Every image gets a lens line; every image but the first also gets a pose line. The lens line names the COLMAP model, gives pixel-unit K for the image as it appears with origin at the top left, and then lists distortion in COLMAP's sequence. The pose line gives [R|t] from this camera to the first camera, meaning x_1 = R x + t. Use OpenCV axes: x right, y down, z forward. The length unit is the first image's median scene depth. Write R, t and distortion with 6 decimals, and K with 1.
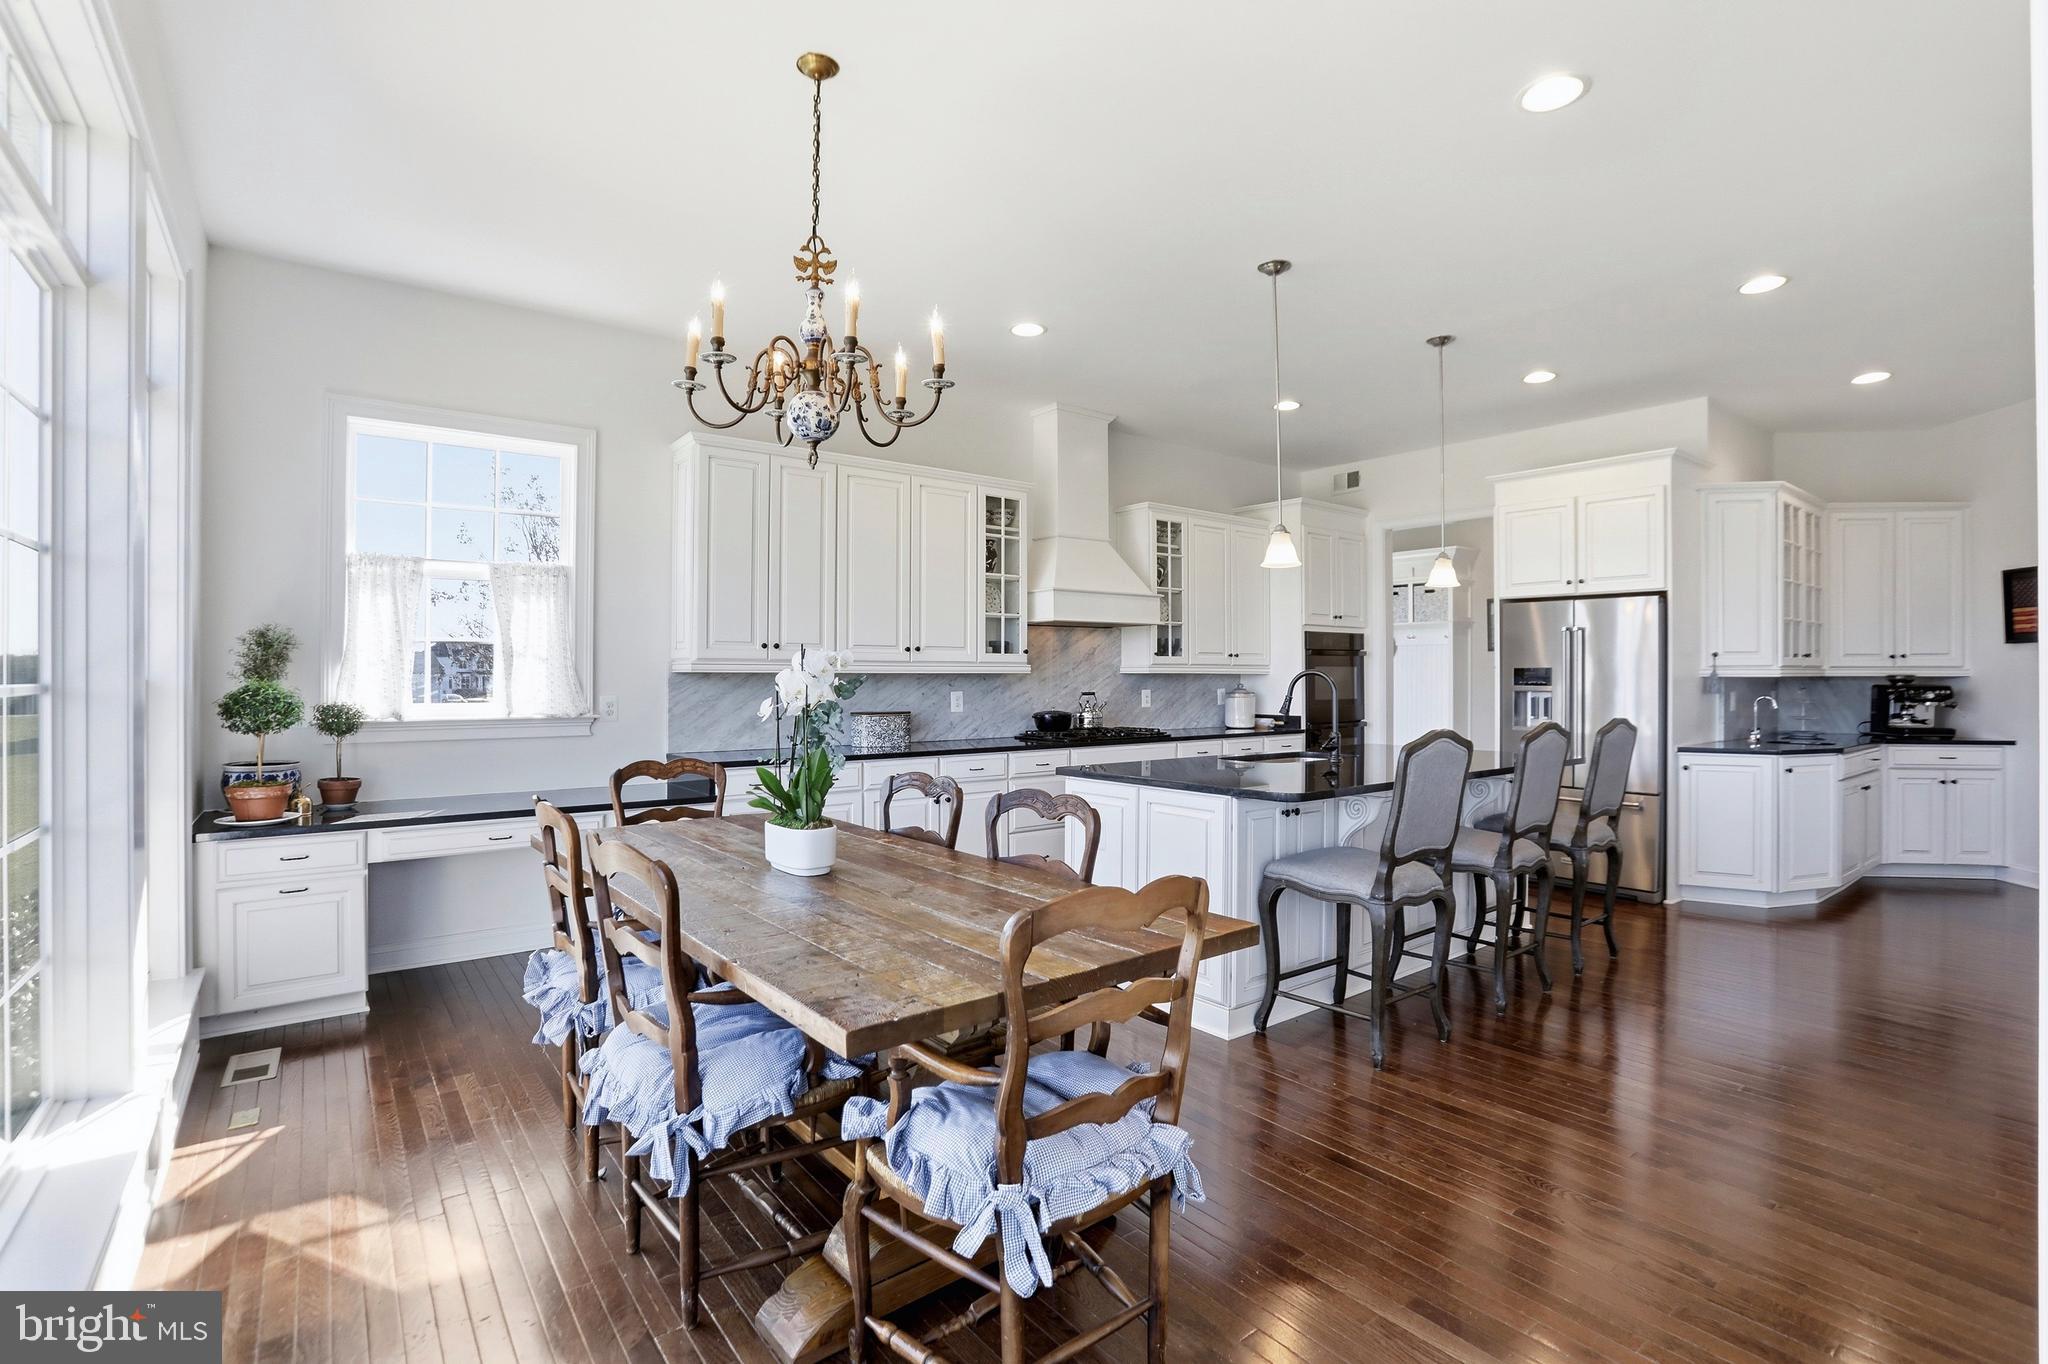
lens RADIAL K [[941.4, 0, 1018.8], [0, 941.4, 680.4], [0, 0, 1]] dist [-0.033301, 0.010657]
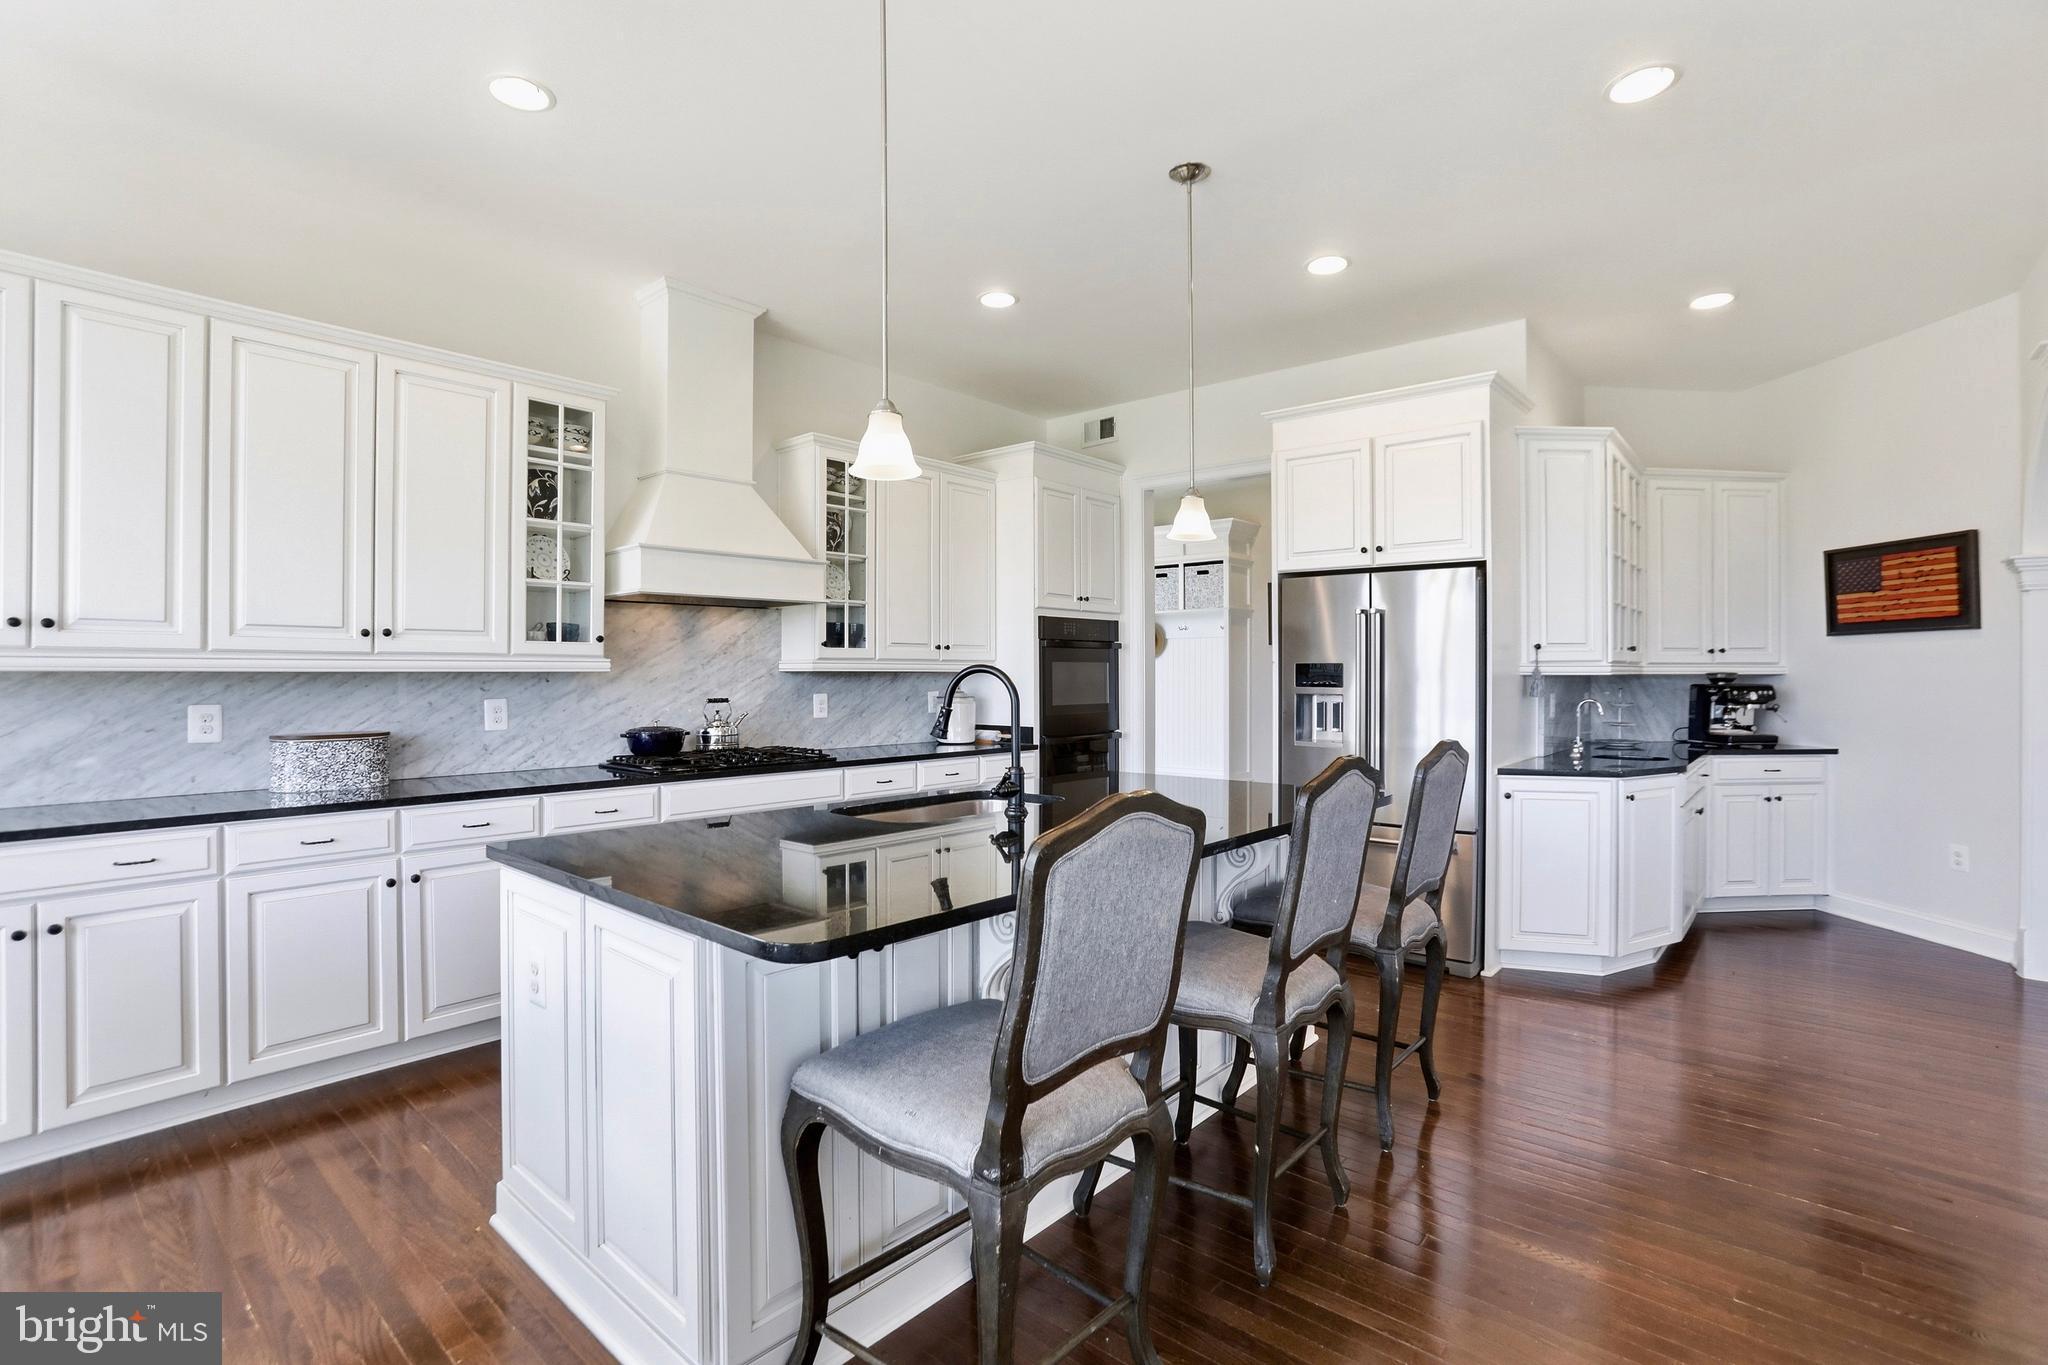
lens RADIAL K [[941.4, 0, 985.6], [0, 941.4, 681.7], [0, 0, 1]] dist [-0.033301, 0.010657]
pose [[0.986797, -0.002878, 0.161935, 0.157850], [0.002441, 0.999993, 0.002898, -0.001622], [-0.161942, -0.002465, 0.986797, 0.286748]]
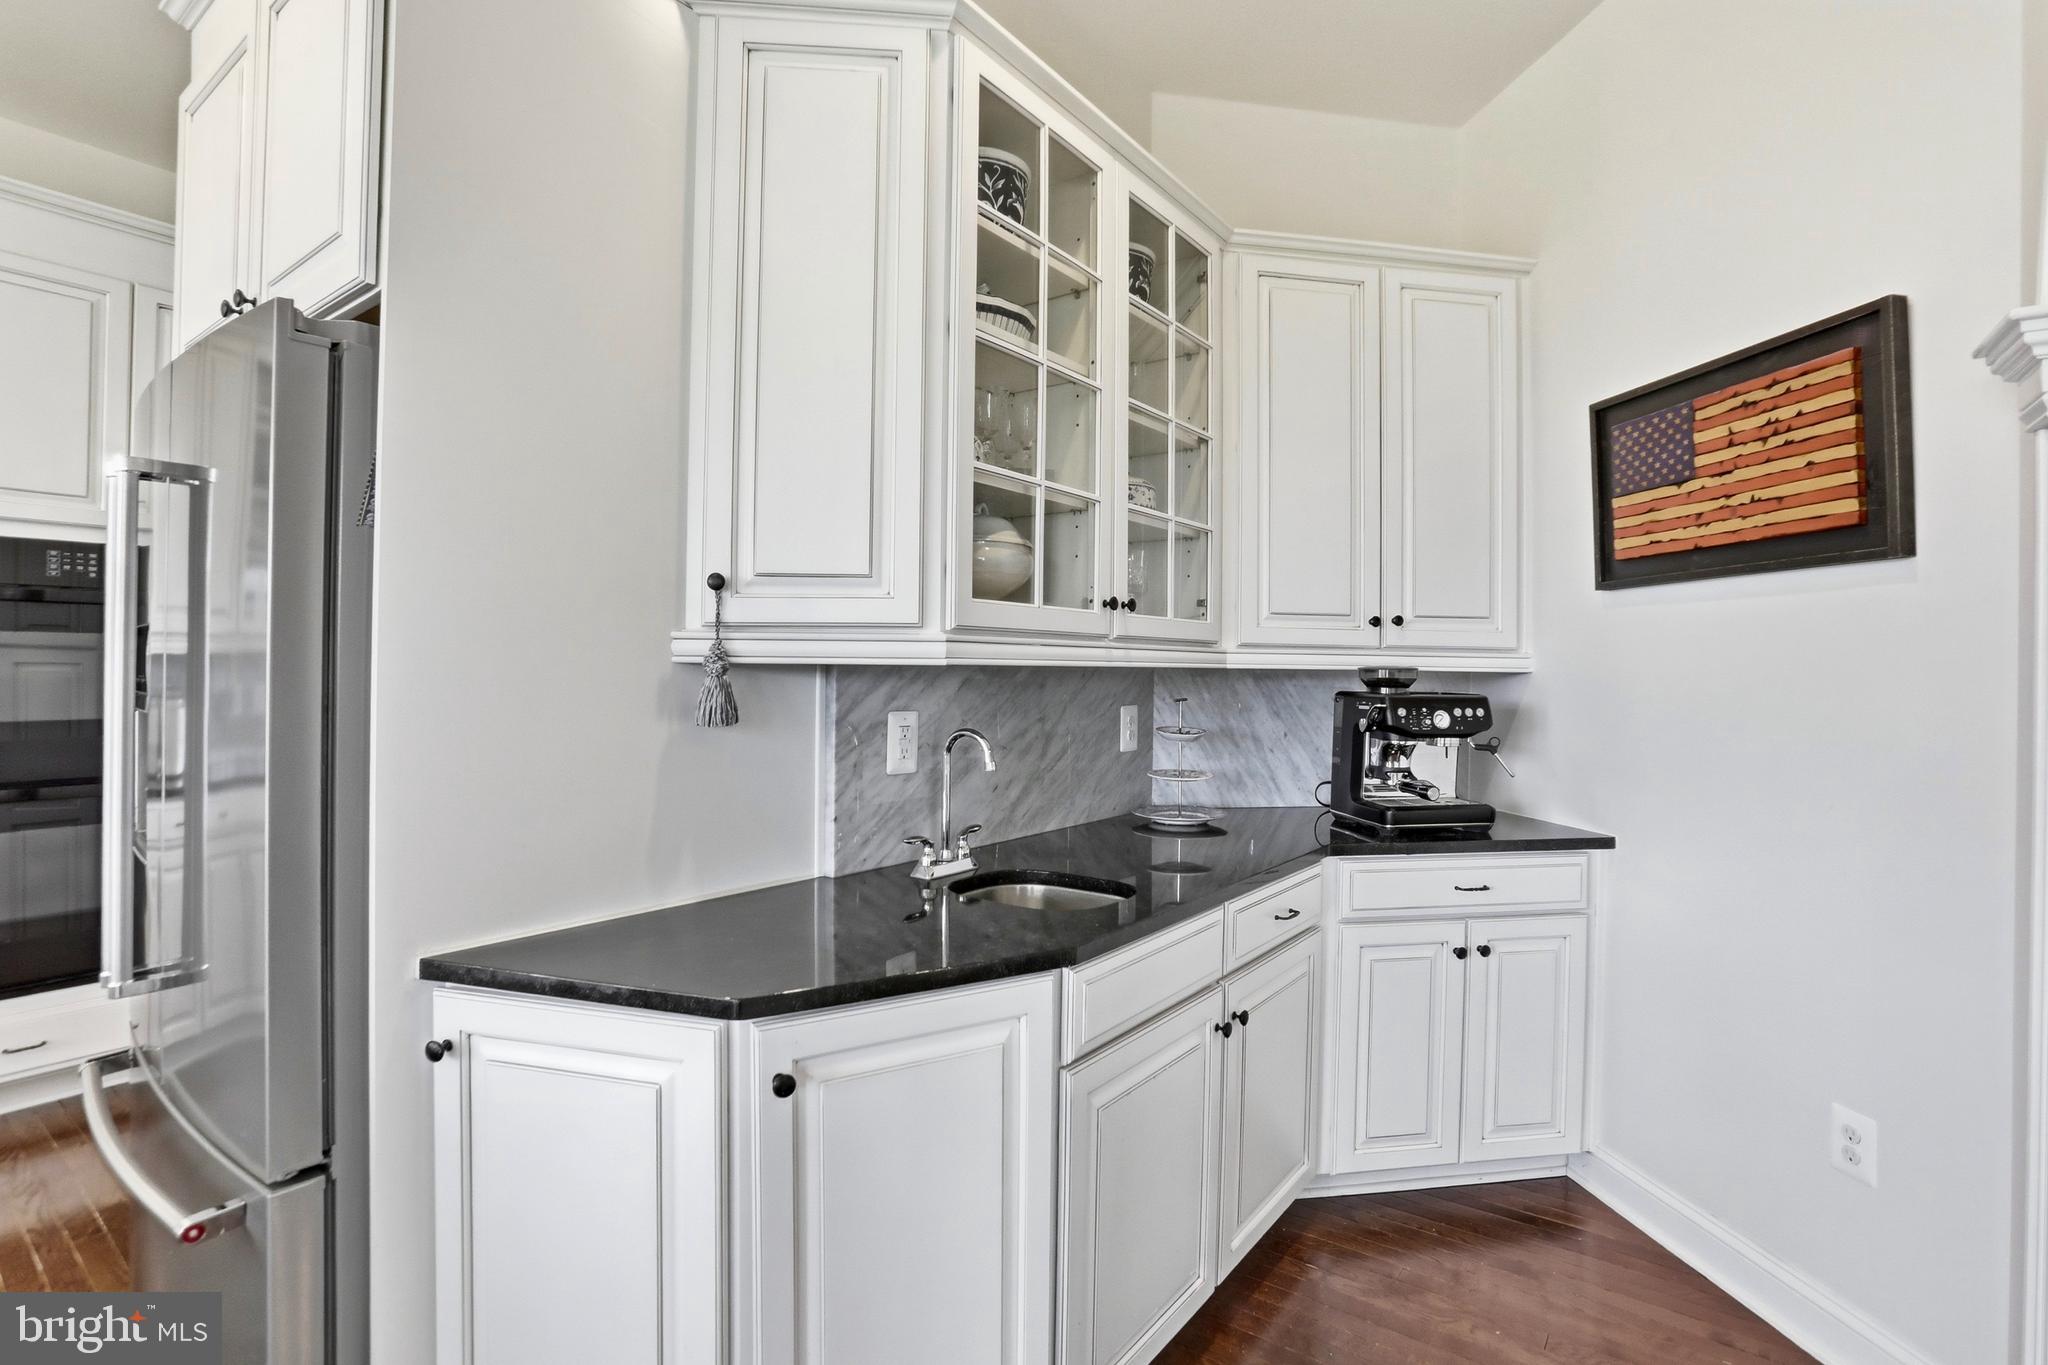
lens RADIAL K [[941.4, 0, 1027.7], [0, 941.4, 673.8], [0, 0, 1]] dist [-0.033301, 0.010657]
pose [[0.971173, 0.010686, 0.238136, 0.772778], [-0.010492, 0.999943, -0.002080, -0.000813], [-0.238145, -0.000479, 0.971230, 0.700769]]
